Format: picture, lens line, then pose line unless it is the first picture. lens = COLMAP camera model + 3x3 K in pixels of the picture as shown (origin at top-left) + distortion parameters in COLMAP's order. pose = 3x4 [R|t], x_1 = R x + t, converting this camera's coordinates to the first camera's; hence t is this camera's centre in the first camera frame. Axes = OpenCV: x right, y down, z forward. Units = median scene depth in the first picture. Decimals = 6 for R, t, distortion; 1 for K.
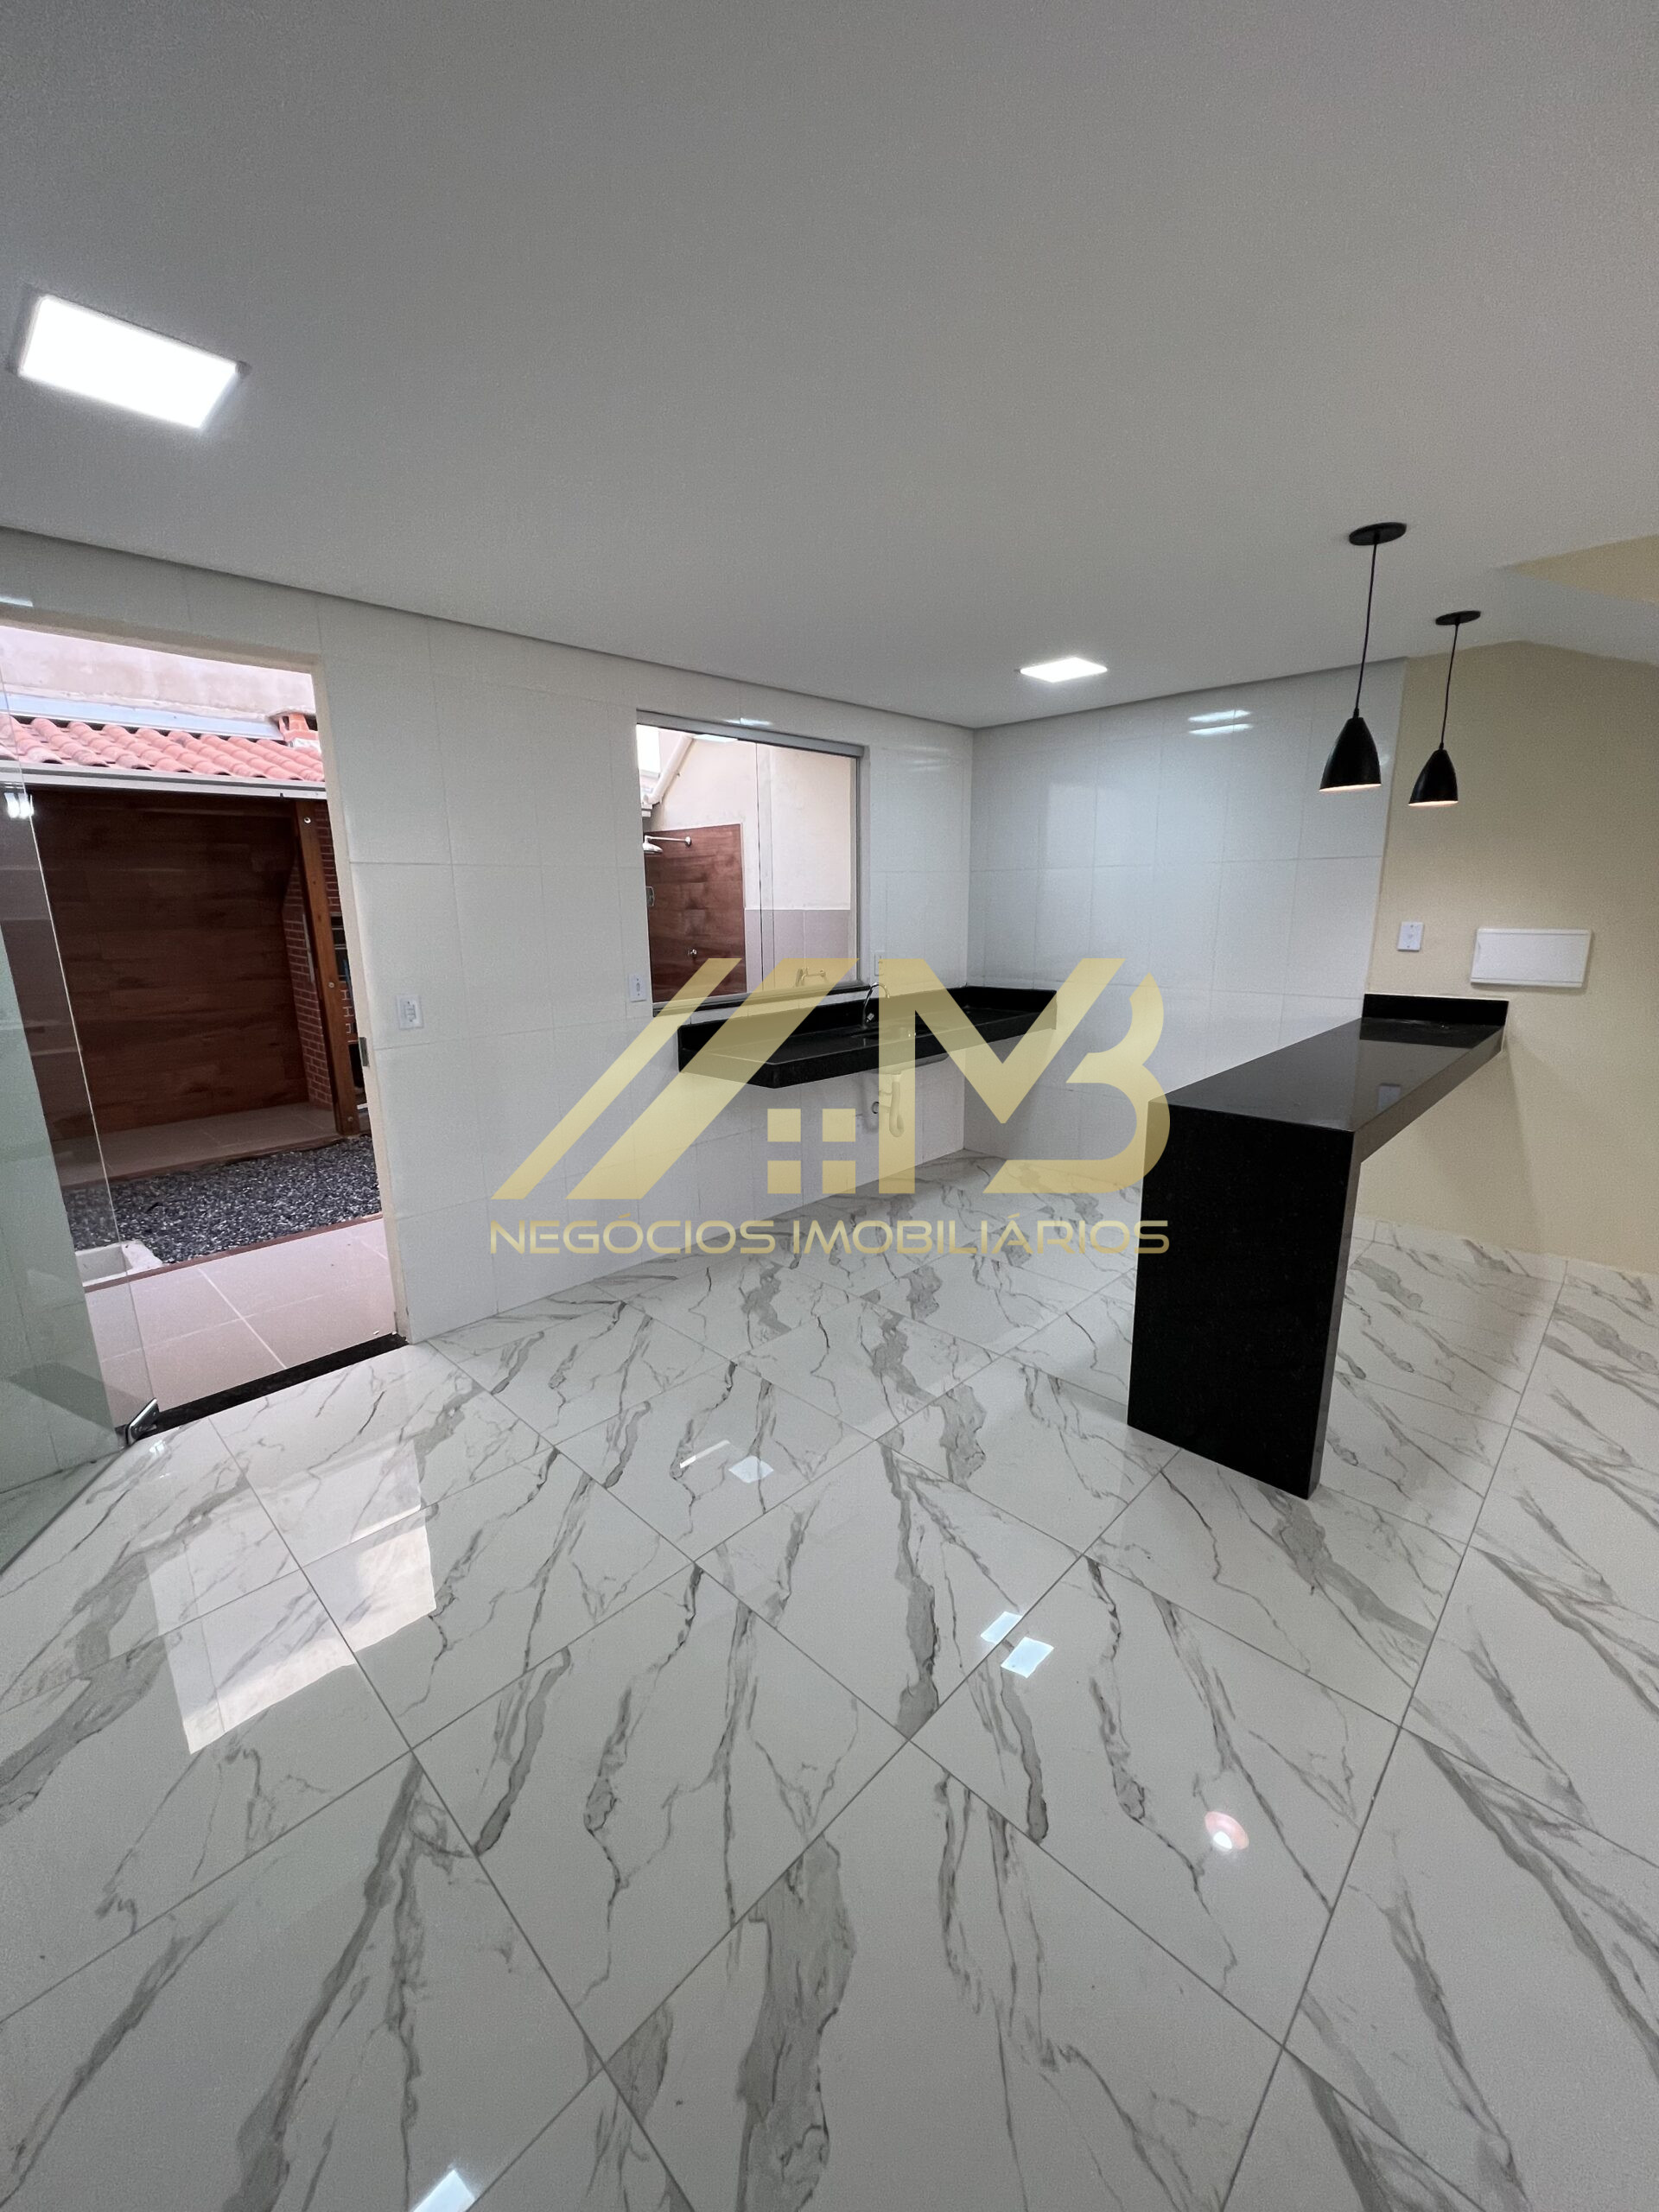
lens RADIAL K [[889.5, 0, 820.7], [0, 889.5, 1095.7], [0, 0, 1]] dist [-0.002317, 0.000926]
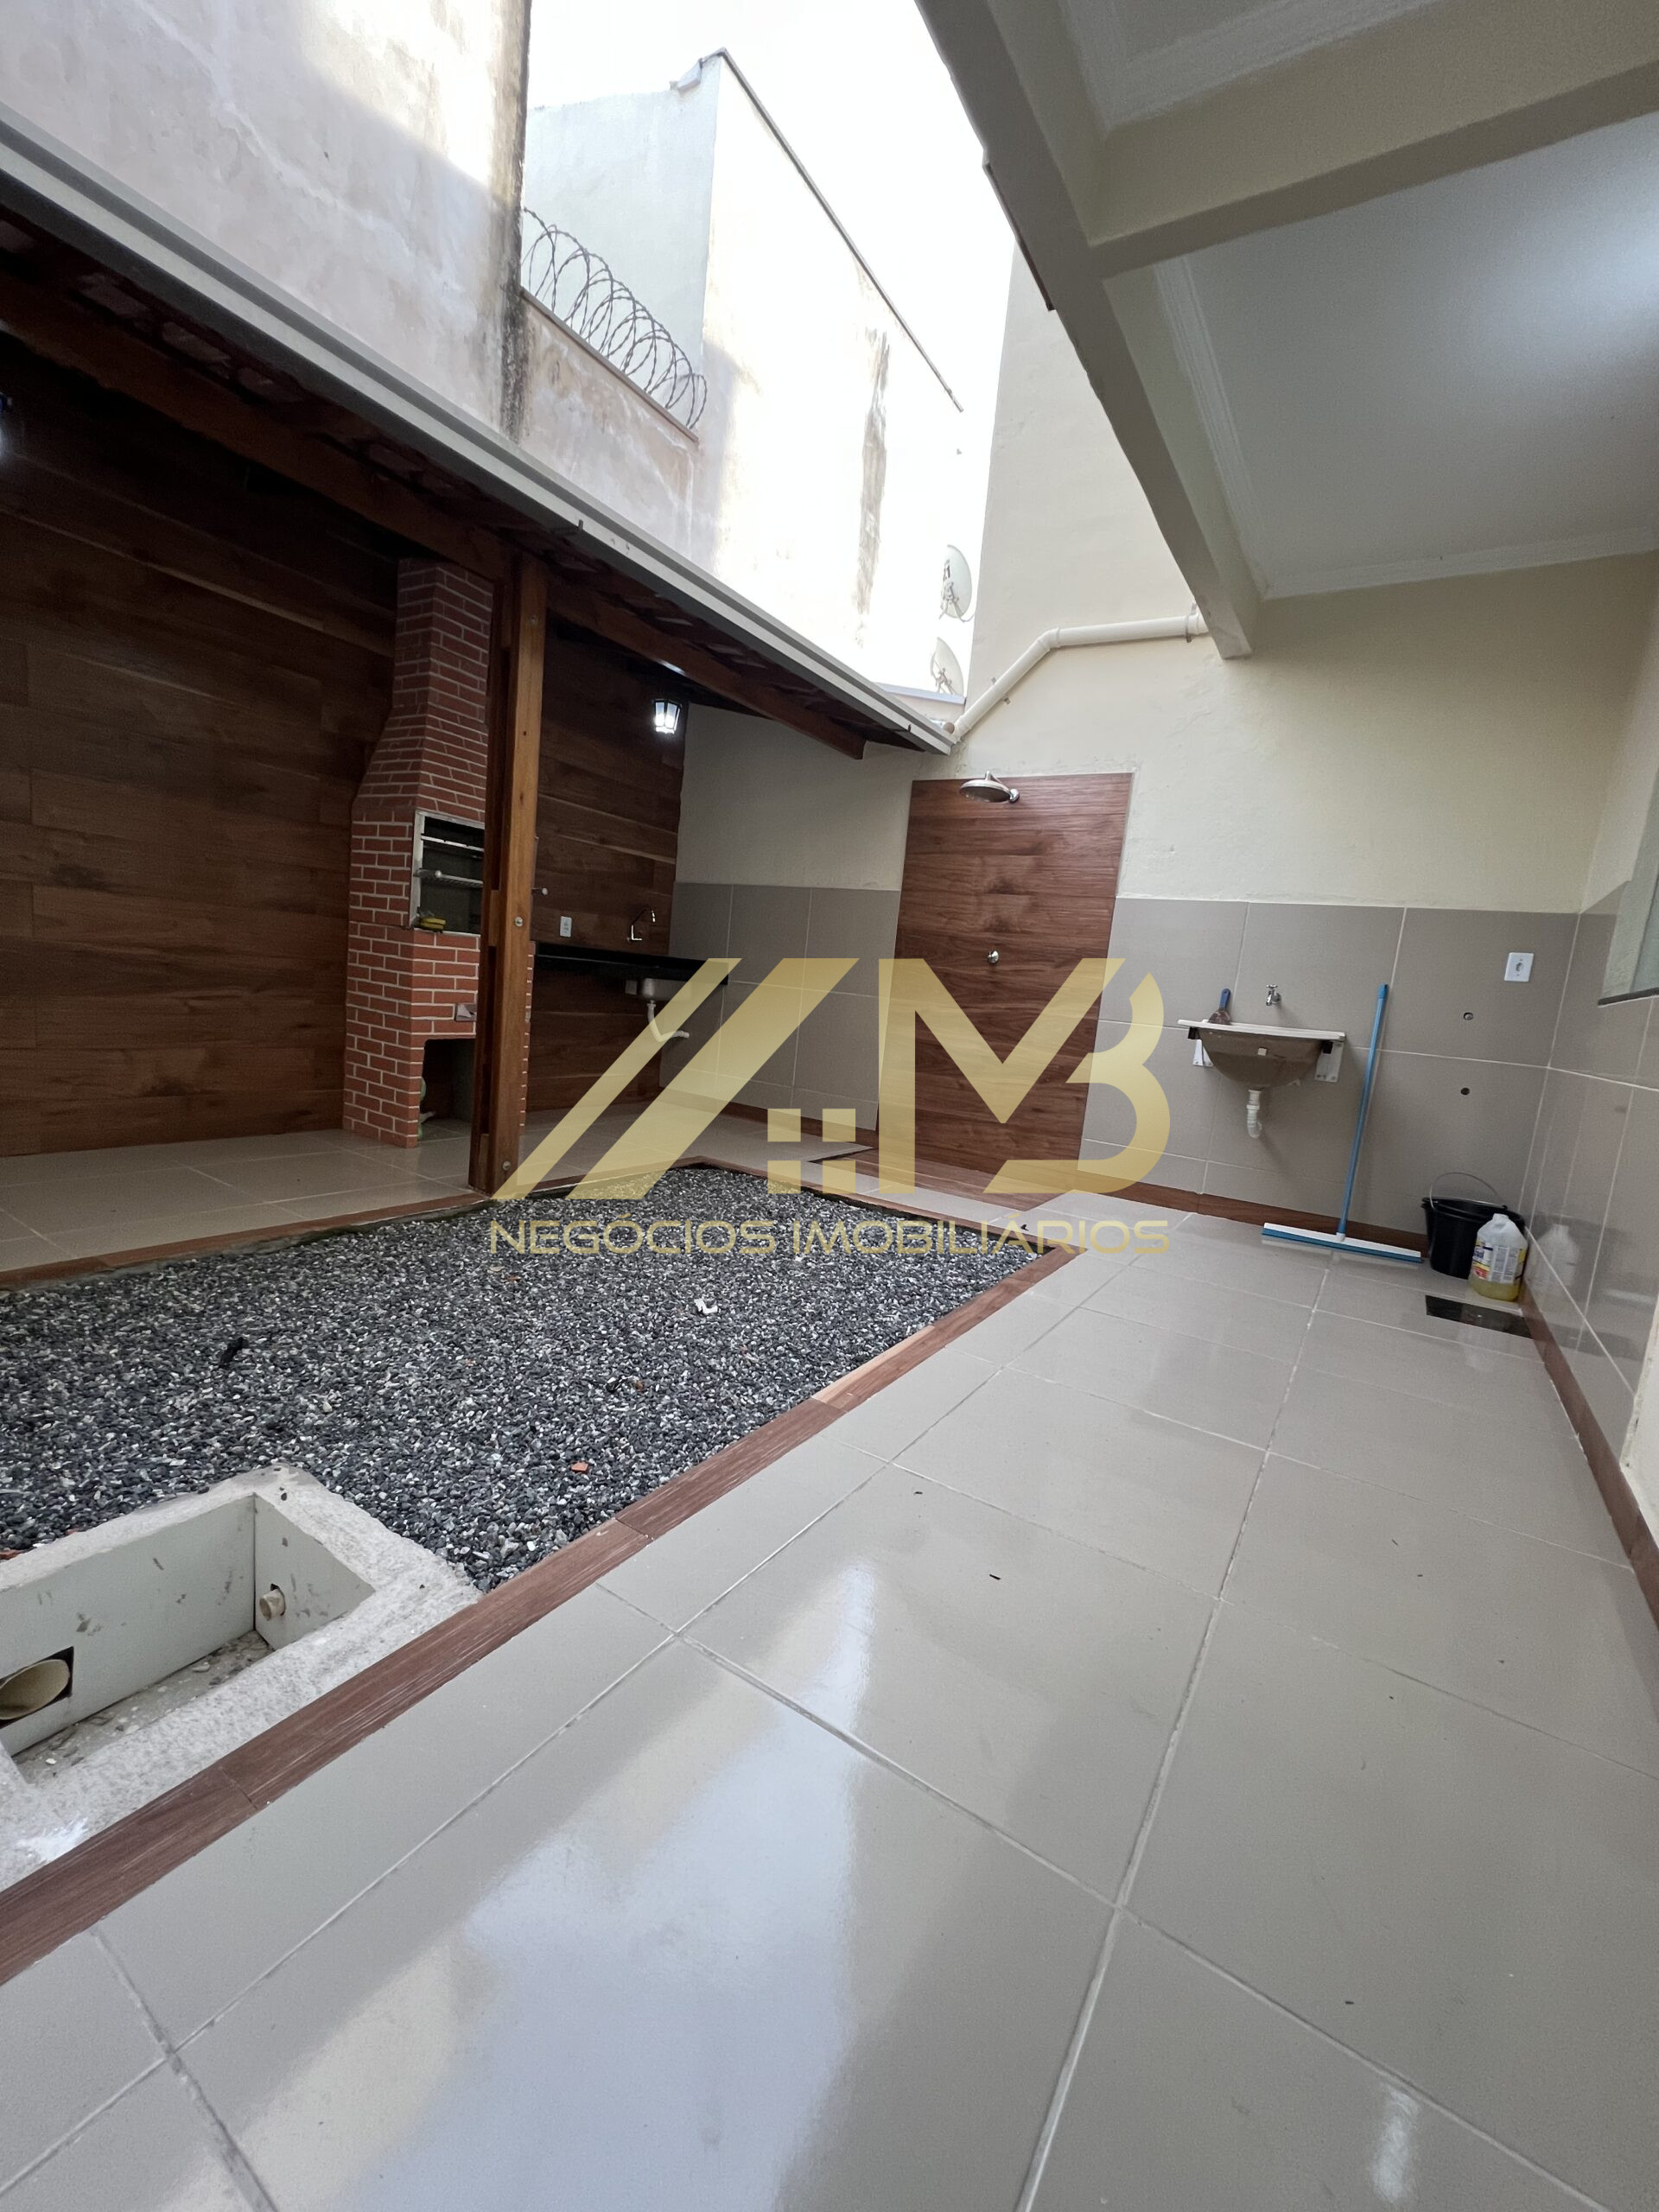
lens RADIAL K [[889.5, 0, 832.7], [0, 889.5, 1096.4], [0, 0, 1]] dist [-0.002317, 0.000926]
pose [[0.973341, 0.084200, 0.213348, -0.418811], [-0.066508, 0.993827, -0.088799, 0.017588], [-0.219507, 0.072242, 0.972932, 0.378797]]
